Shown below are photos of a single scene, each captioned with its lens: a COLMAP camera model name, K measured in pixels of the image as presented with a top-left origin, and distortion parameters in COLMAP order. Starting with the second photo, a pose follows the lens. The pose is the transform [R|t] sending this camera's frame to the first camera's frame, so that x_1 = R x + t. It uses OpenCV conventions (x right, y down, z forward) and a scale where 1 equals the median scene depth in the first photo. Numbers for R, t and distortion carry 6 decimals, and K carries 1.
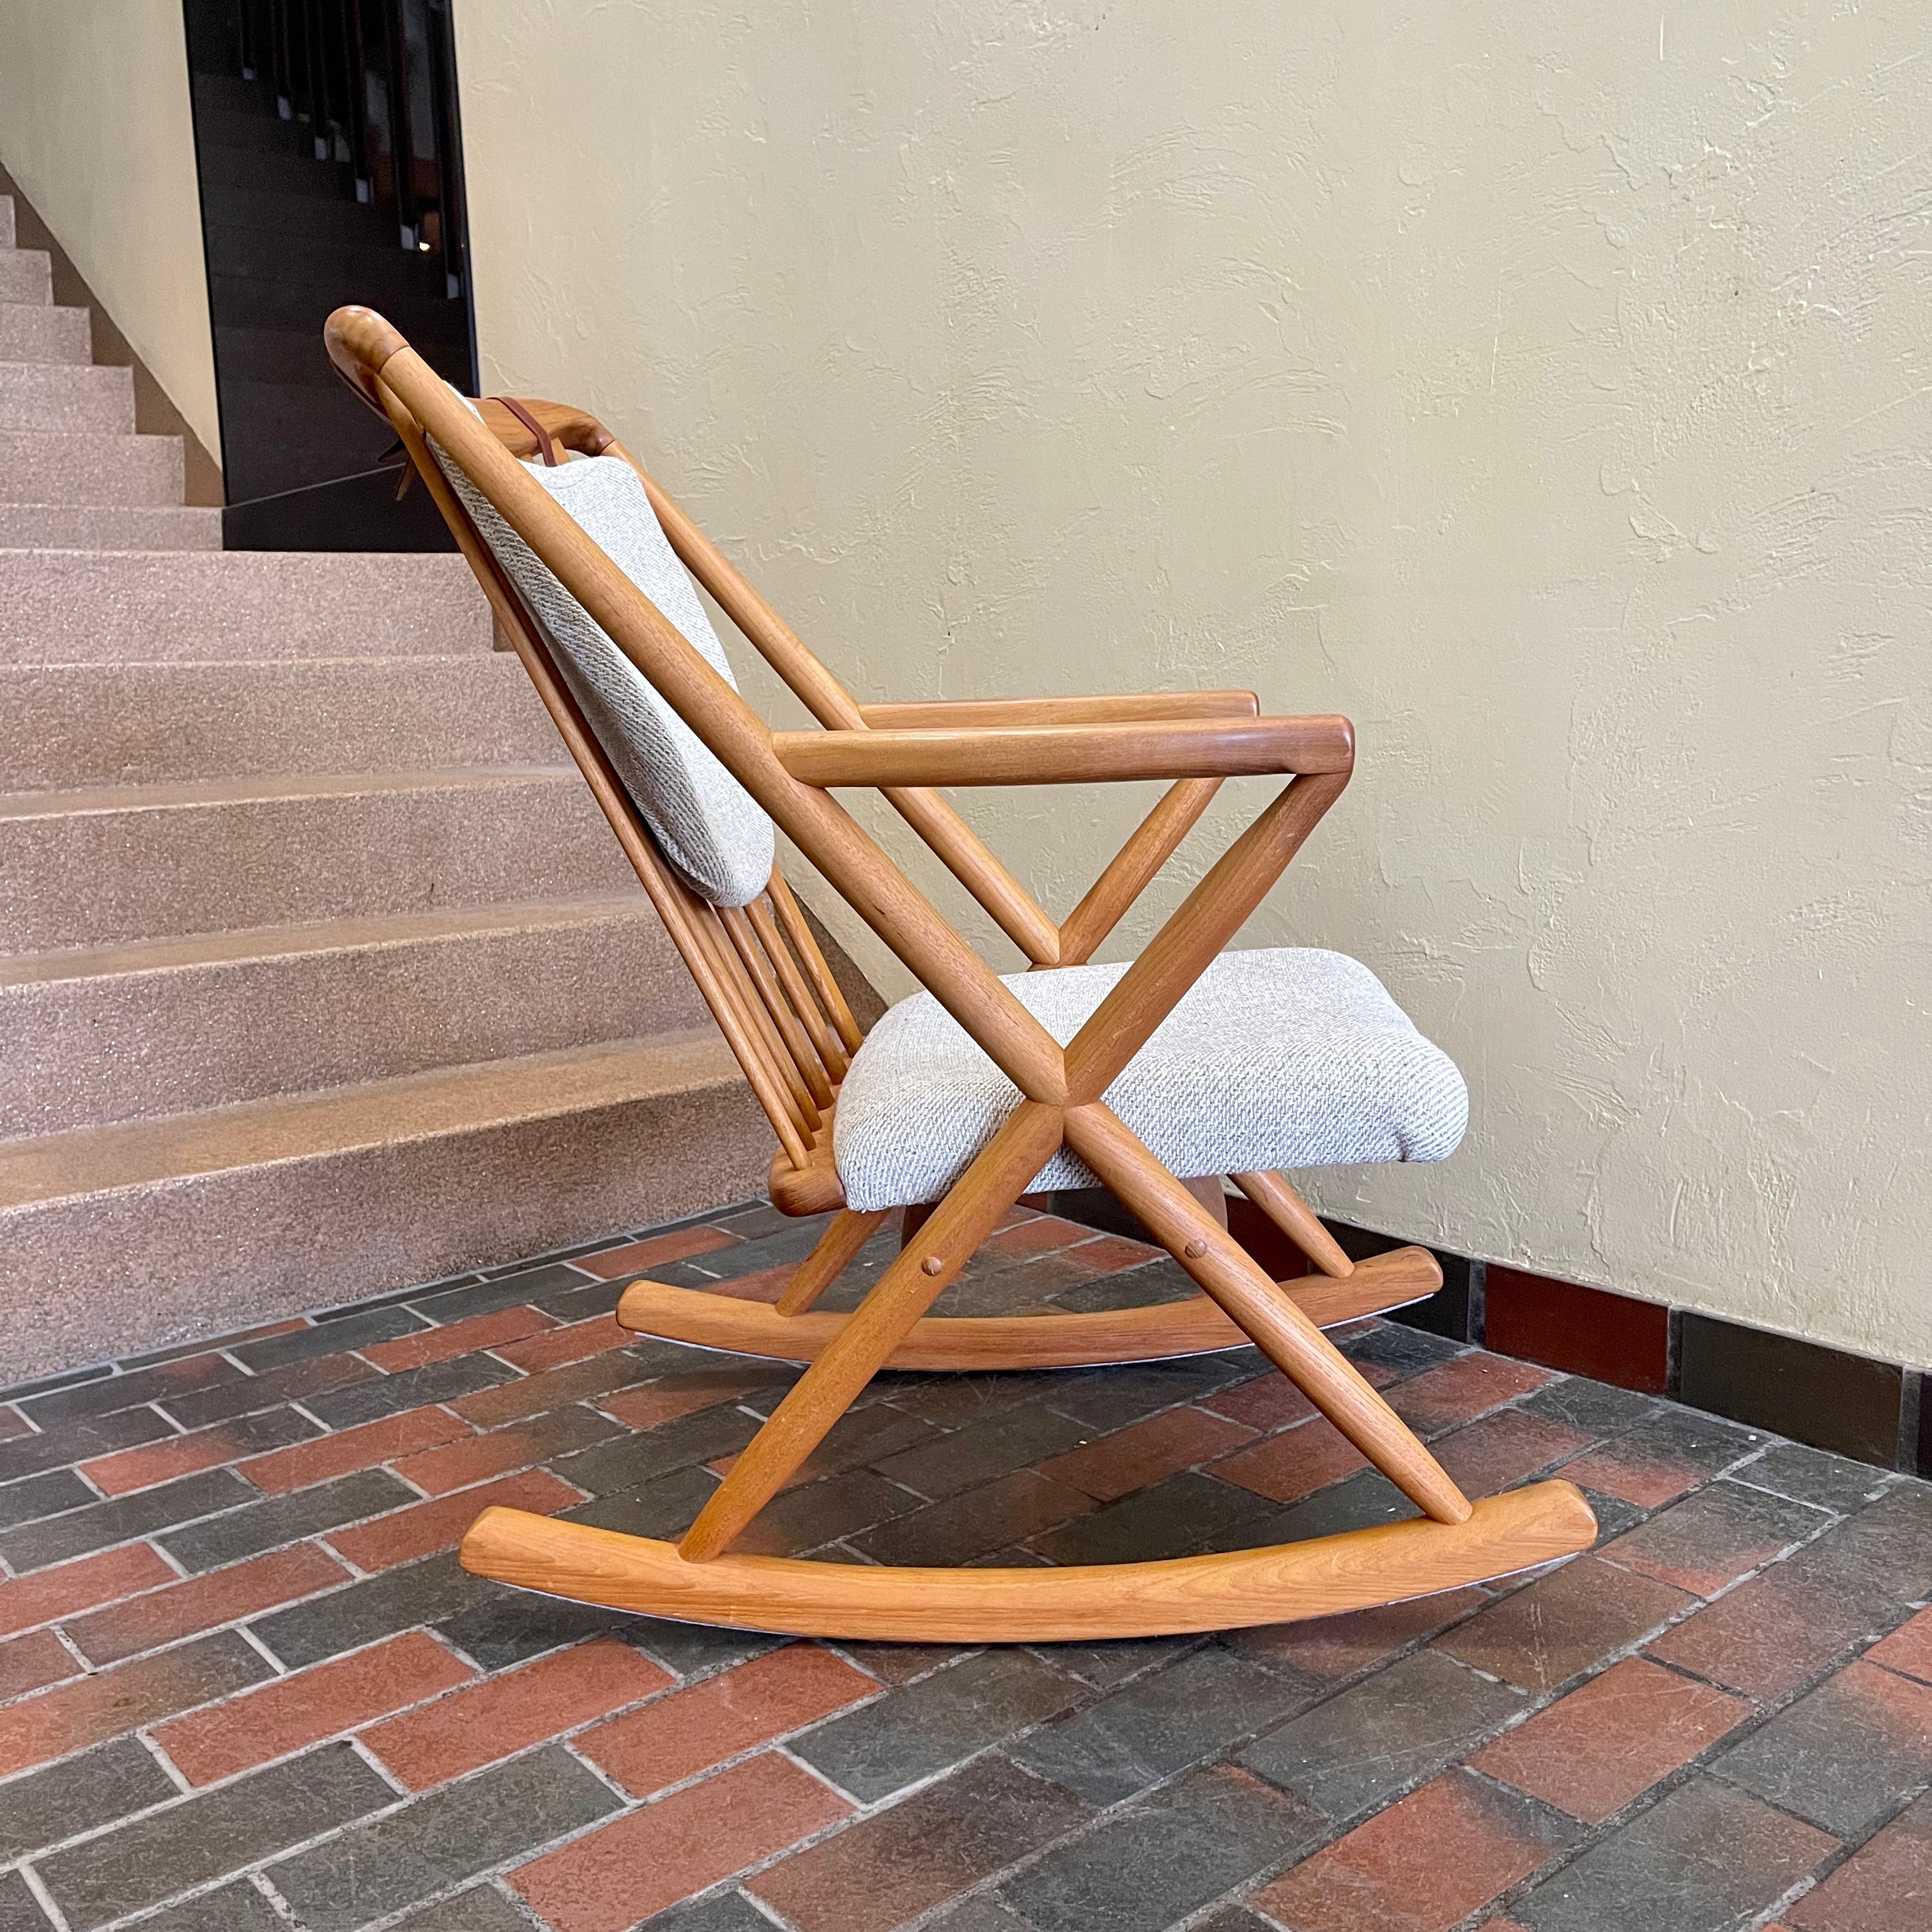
lens RADIAL K [[1962.4, 0, 959.2], [0, 1962.4, 971.4], [0, 0, 1]] dist [0.028074, -0.003230]
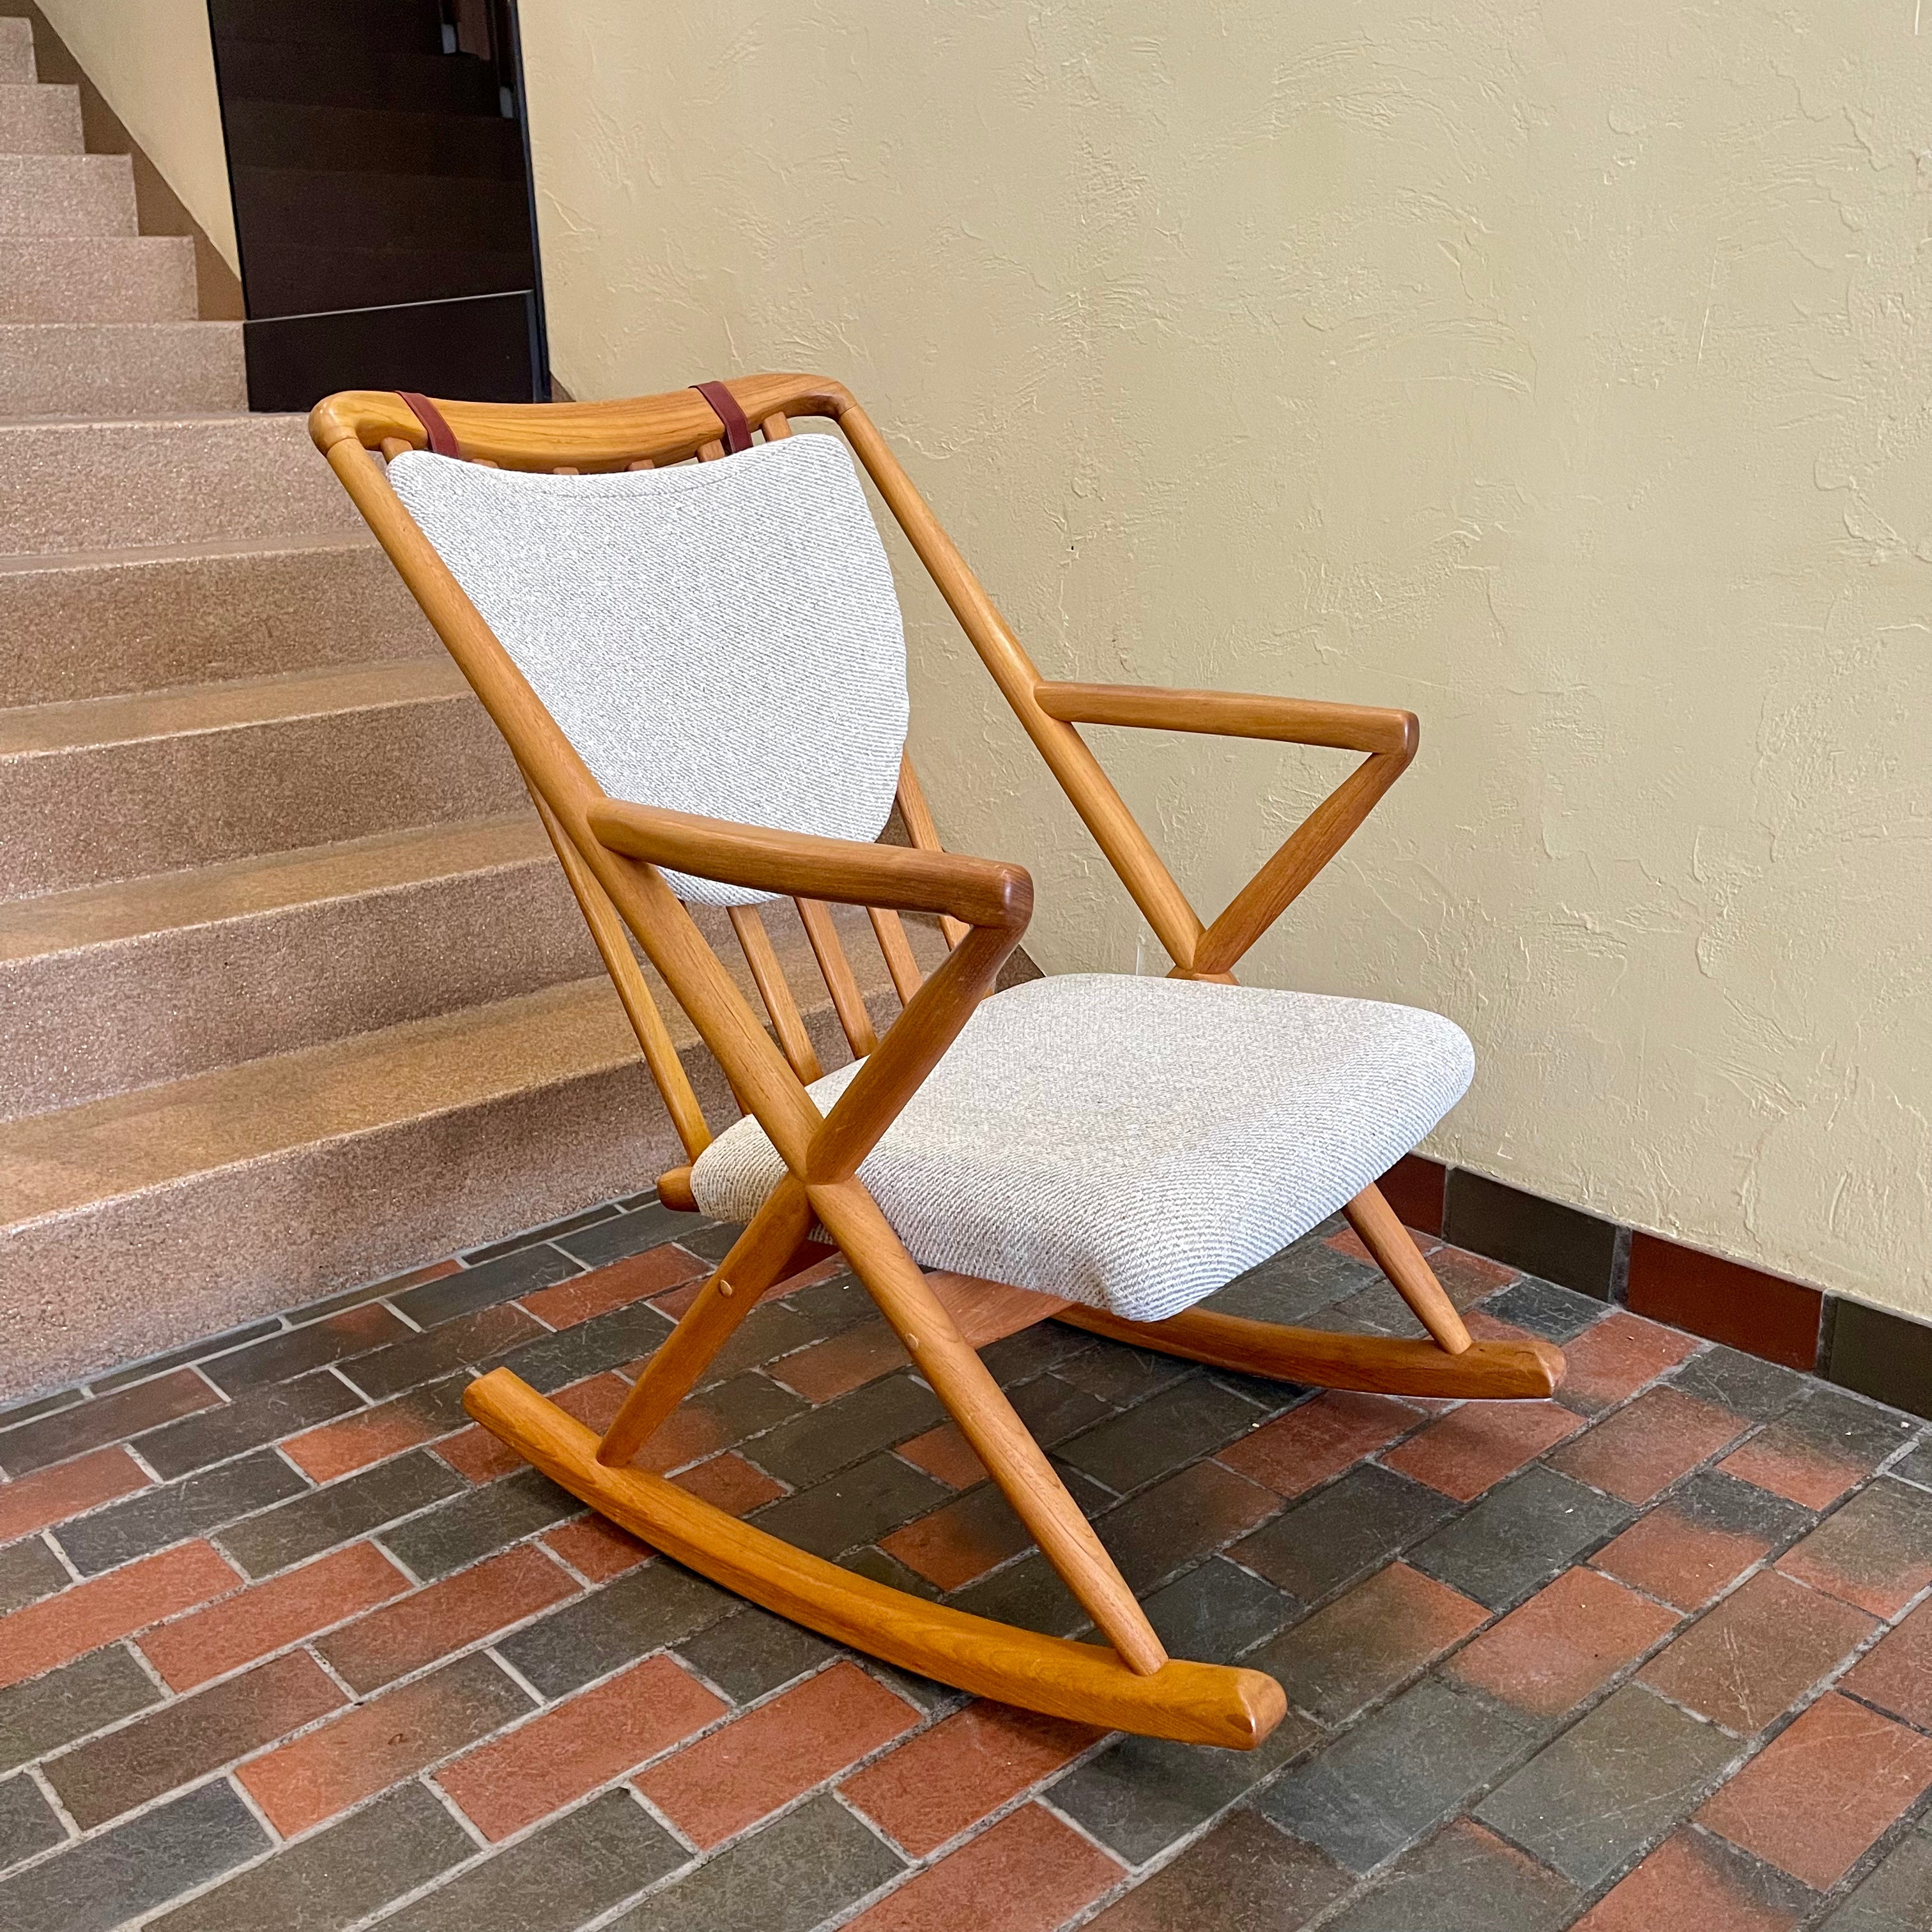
lens RADIAL K [[1959.9, 0, 955.2], [0, 1959.9, 976.5], [0, 0, 1]] dist [0.033460, -0.011410]
pose [[0.999845, -0.002578, 0.017389, -0.103111], [0.000018, 0.989333, 0.145669, -0.132779], [-0.017579, -0.145646, 0.989181, 0.011640]]
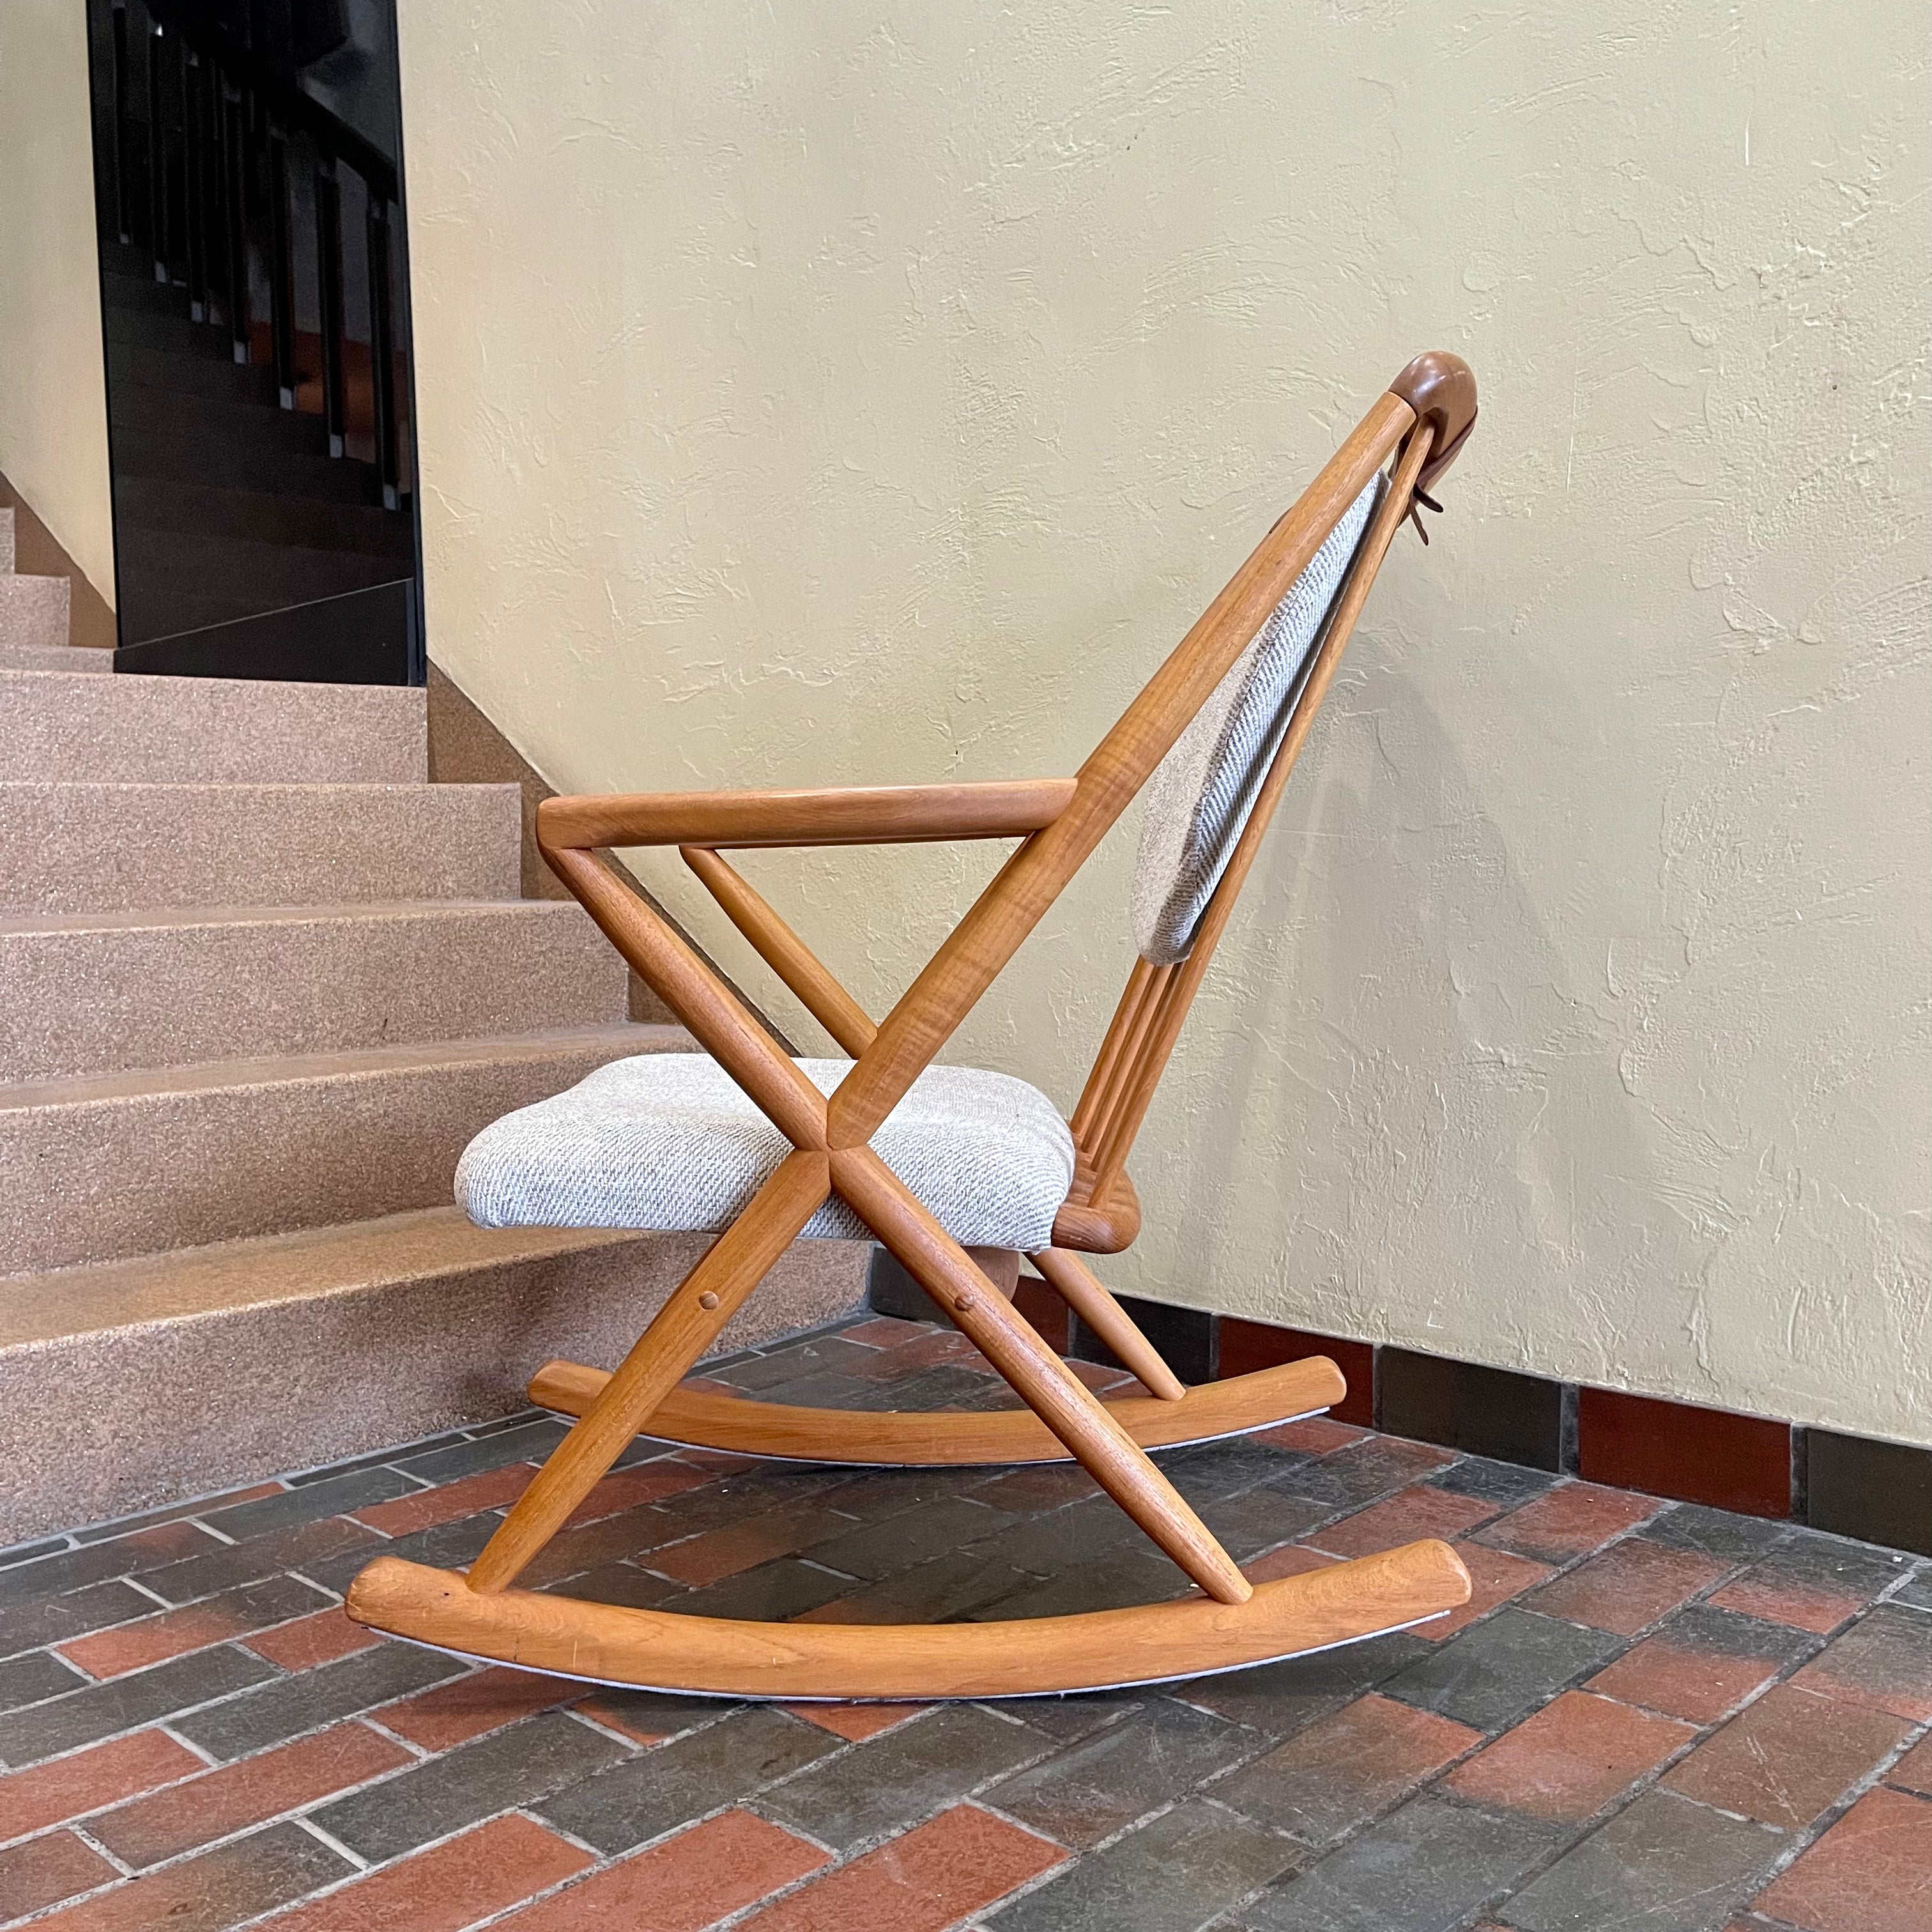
lens RADIAL K [[1959.9, 0, 955.2], [0, 1959.9, 976.5], [0, 0, 1]] dist [0.033460, -0.011410]
pose [[0.995670, 0.000334, 0.092959, -0.122635], [0.008614, 0.995359, -0.095841, 0.039693], [-0.092559, 0.096227, 0.991046, 0.064286]]
